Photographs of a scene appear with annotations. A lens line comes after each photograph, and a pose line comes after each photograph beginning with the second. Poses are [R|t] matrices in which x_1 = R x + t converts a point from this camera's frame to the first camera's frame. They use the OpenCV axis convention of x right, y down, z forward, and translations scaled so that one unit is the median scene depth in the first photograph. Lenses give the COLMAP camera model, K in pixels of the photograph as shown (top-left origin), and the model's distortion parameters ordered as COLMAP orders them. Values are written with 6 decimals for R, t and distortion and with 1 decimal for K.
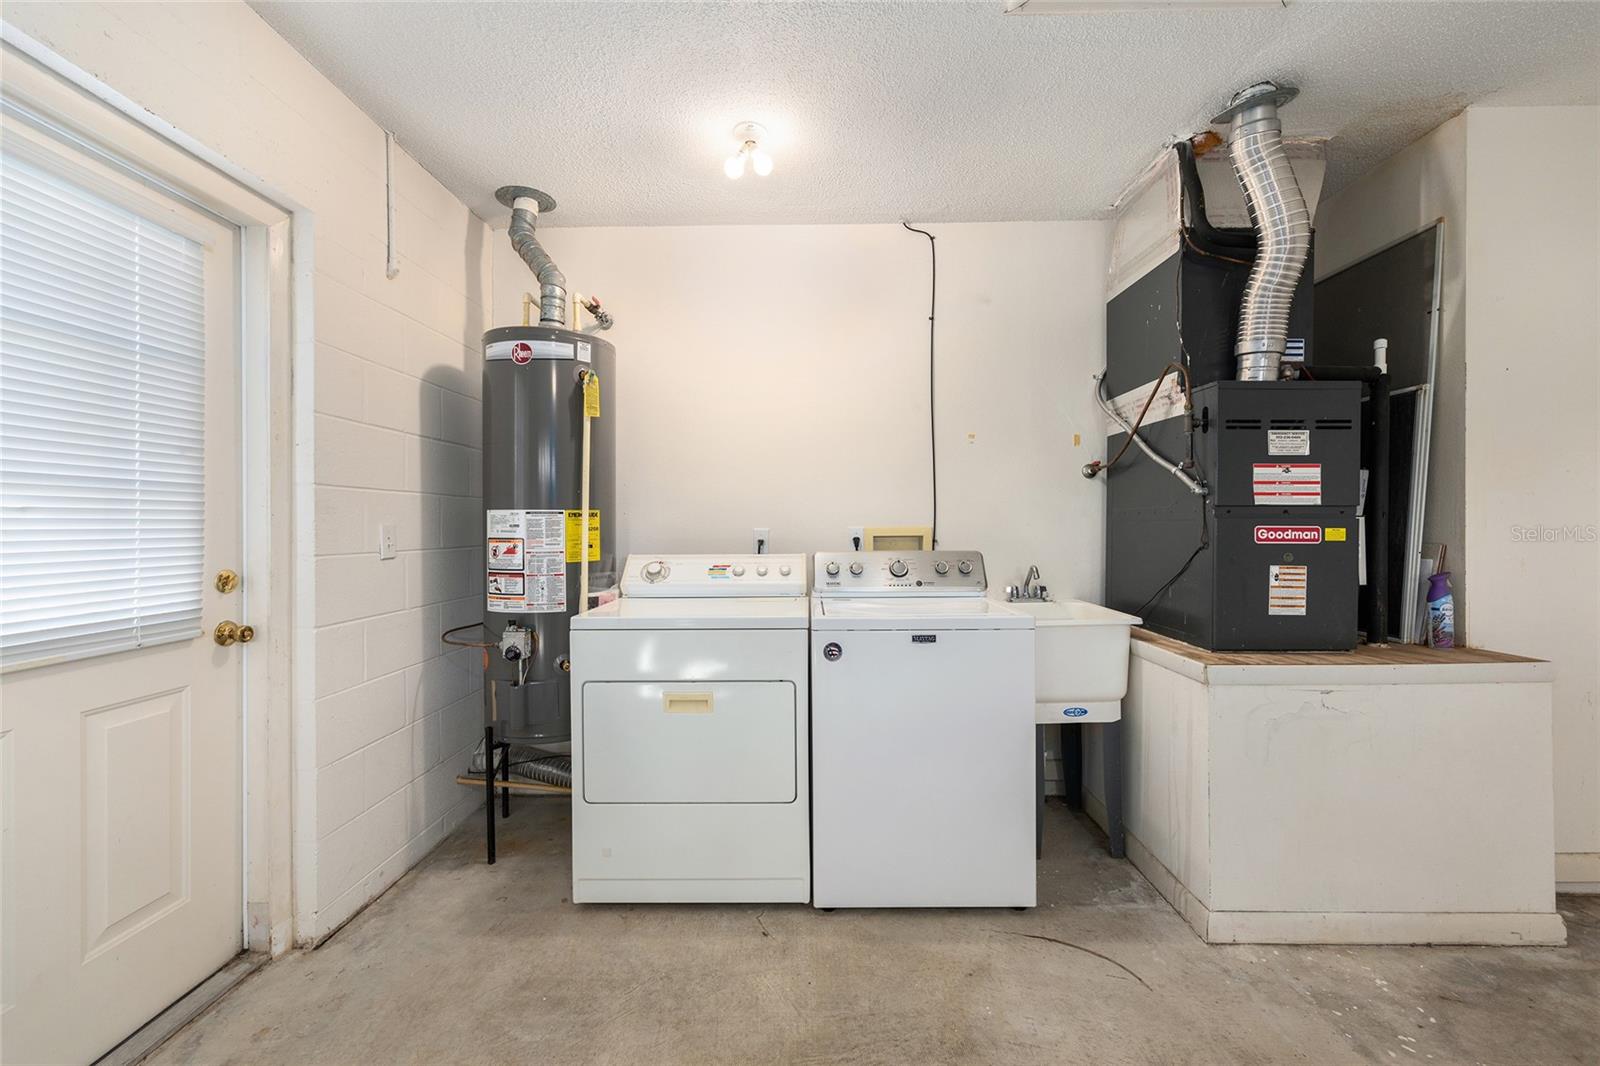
lens RADIAL K [[641.0, 0, 802.9], [0, 641.0, 536.2], [0, 0, 1]] dist [0.000623, 0.001824]
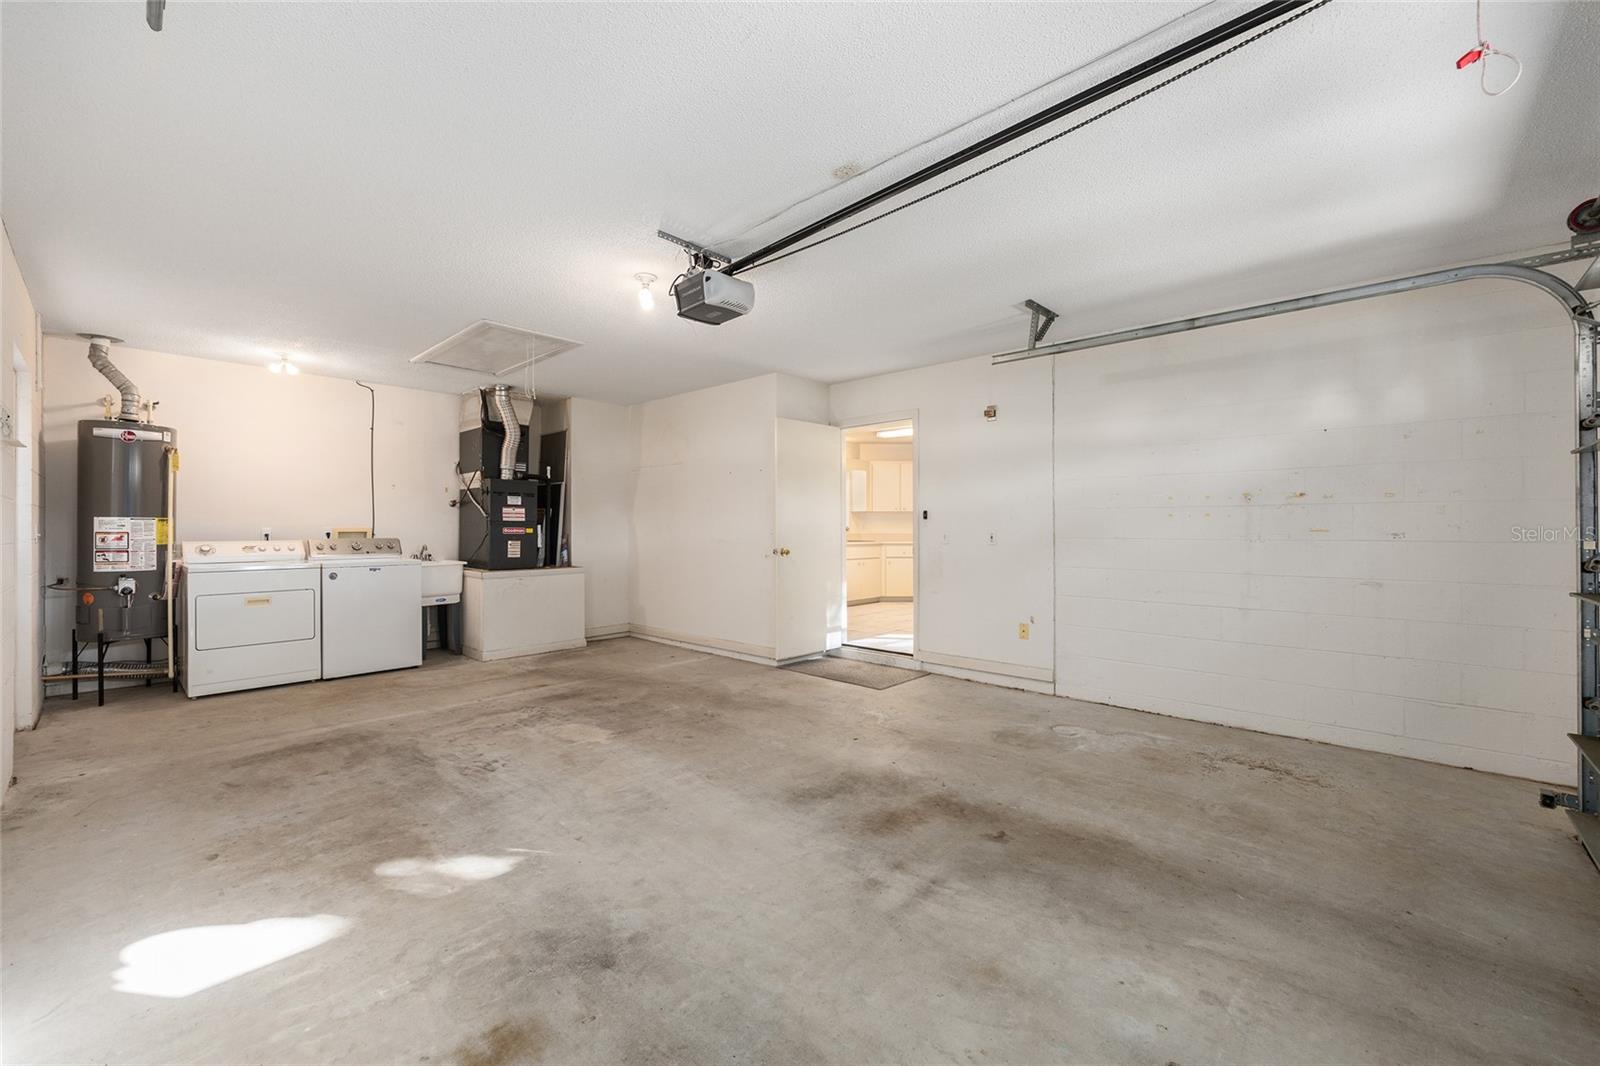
lens RADIAL K [[641.0, 0, 797.1], [0, 641.0, 531.6], [0, 0, 1]] dist [0.000623, 0.001824]
pose [[0.673744, 0.000896, 0.738965, -0.509550], [0.005761, 0.999963, -0.006465, 0.025673], [-0.738943, 0.008613, 0.673713, -1.780319]]
